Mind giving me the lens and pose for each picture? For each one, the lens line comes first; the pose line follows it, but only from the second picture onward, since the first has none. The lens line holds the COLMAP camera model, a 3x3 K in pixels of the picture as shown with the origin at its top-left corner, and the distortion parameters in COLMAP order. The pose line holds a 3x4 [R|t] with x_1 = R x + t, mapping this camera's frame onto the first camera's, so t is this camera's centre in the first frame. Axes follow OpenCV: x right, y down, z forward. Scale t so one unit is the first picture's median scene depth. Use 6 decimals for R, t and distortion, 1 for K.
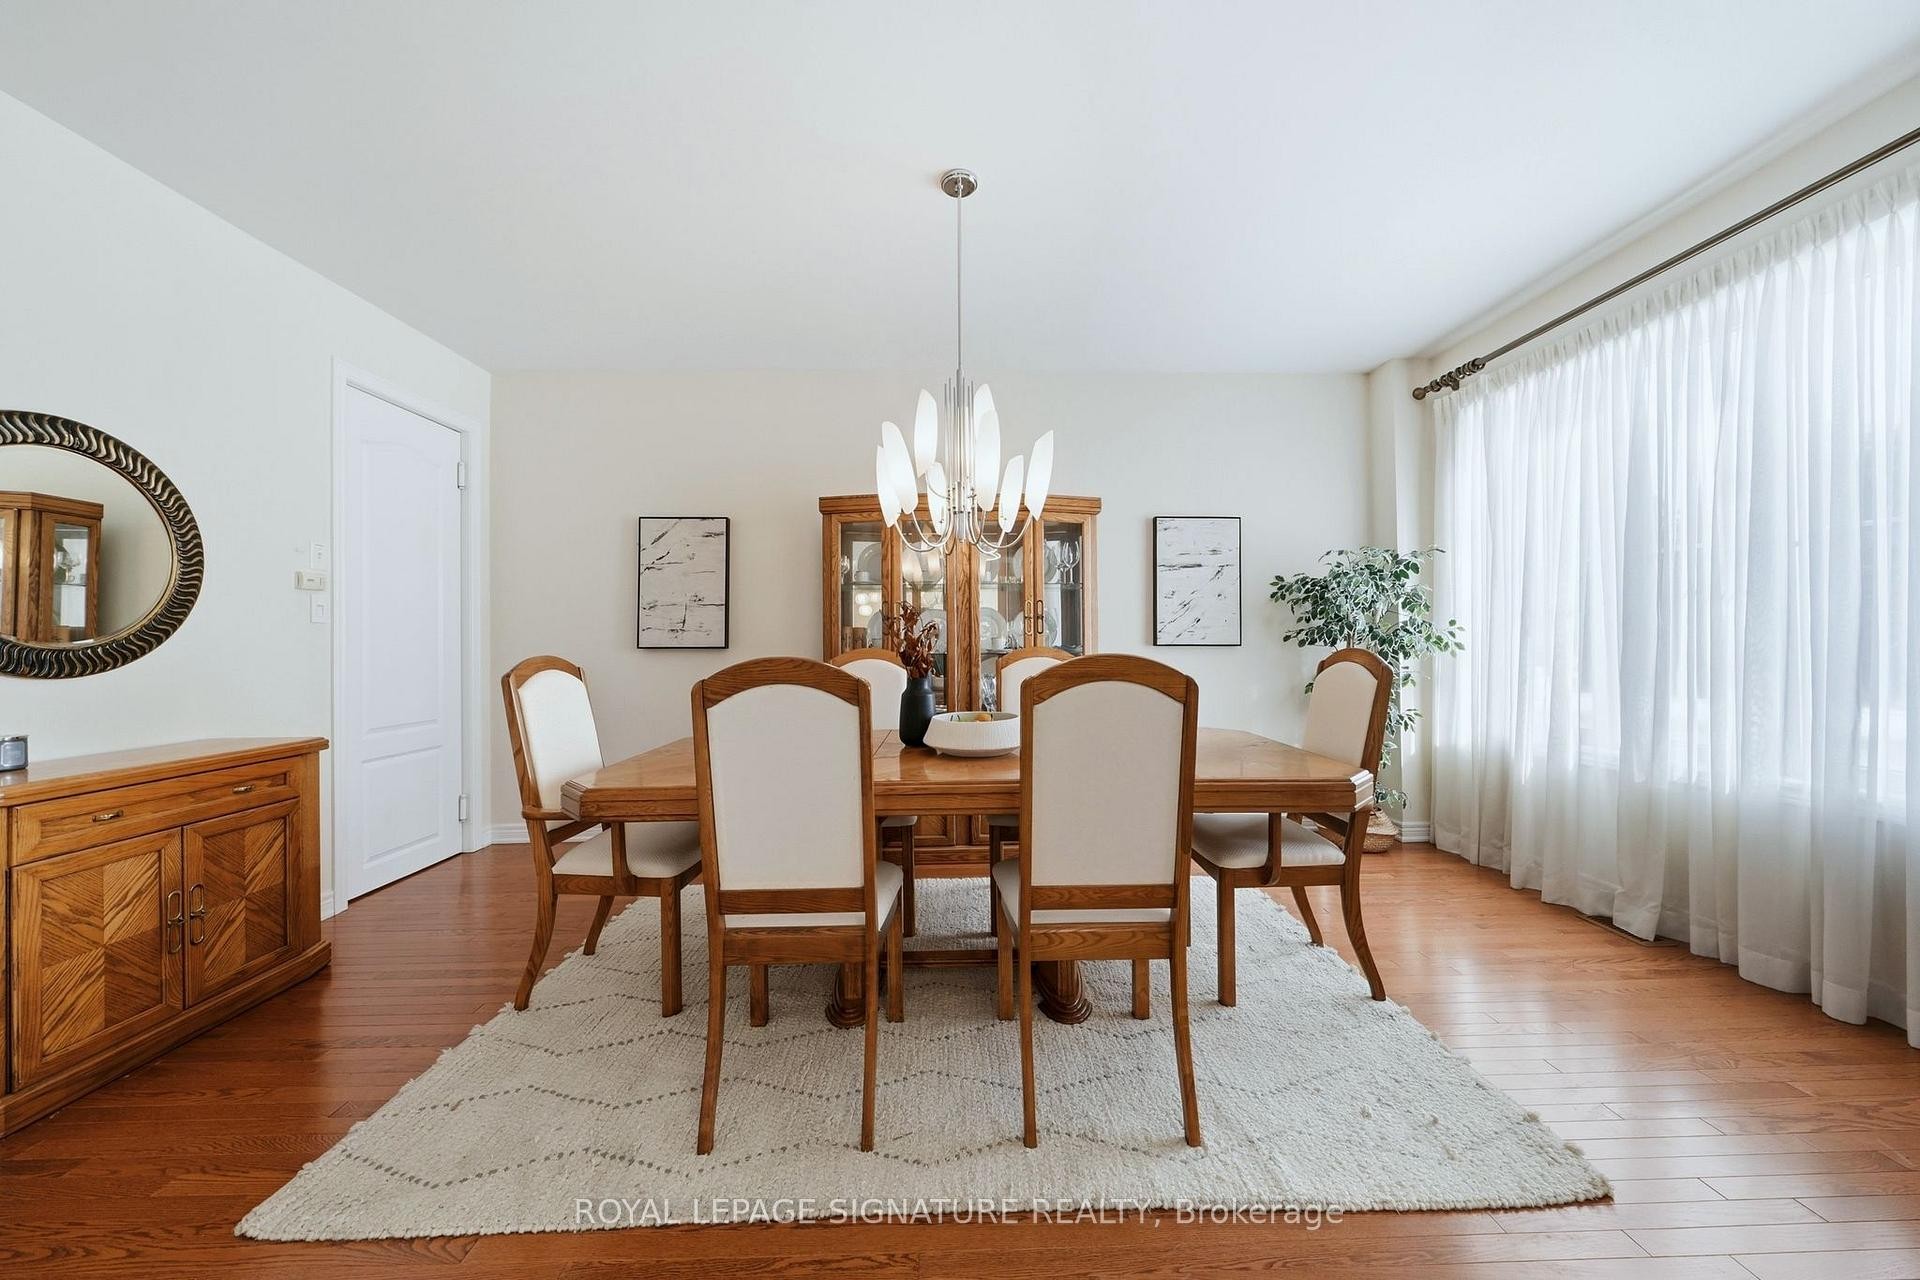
lens RADIAL K [[653.7, 0, 960.0], [0, 653.7, 640.0], [0, 0, 1]] dist [-0.005108, -0.000220]
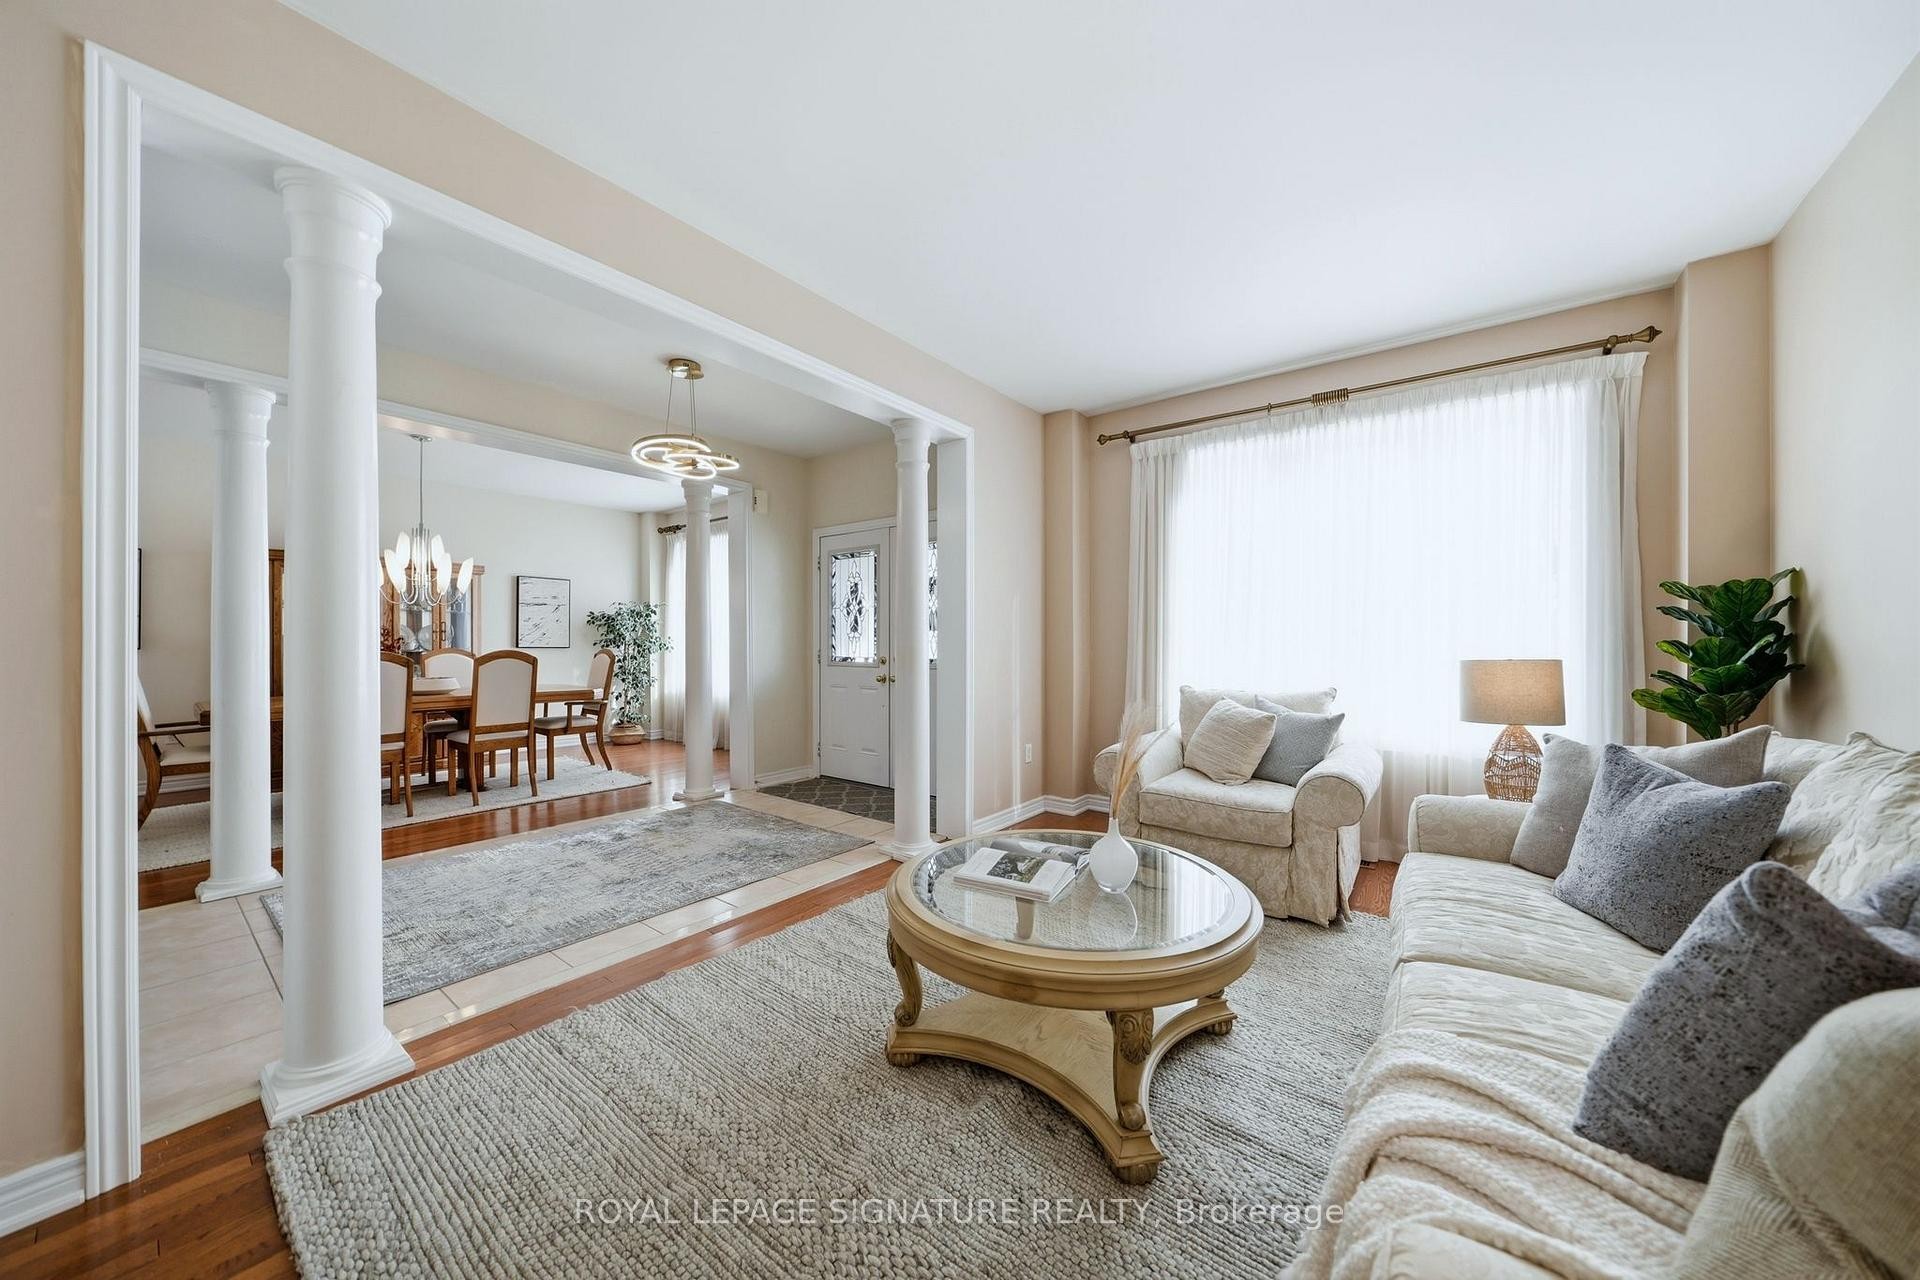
lens RADIAL K [[653.7, 0, 960.0], [0, 653.7, 640.0], [0, 0, 1]] dist [-0.005108, -0.000220]
pose [[0.623651, 0.009333, 0.781647, -0.386330], [-0.002590, 0.999948, -0.009873, 0.001562], [-0.781699, 0.004133, 0.623643, -1.197148]]
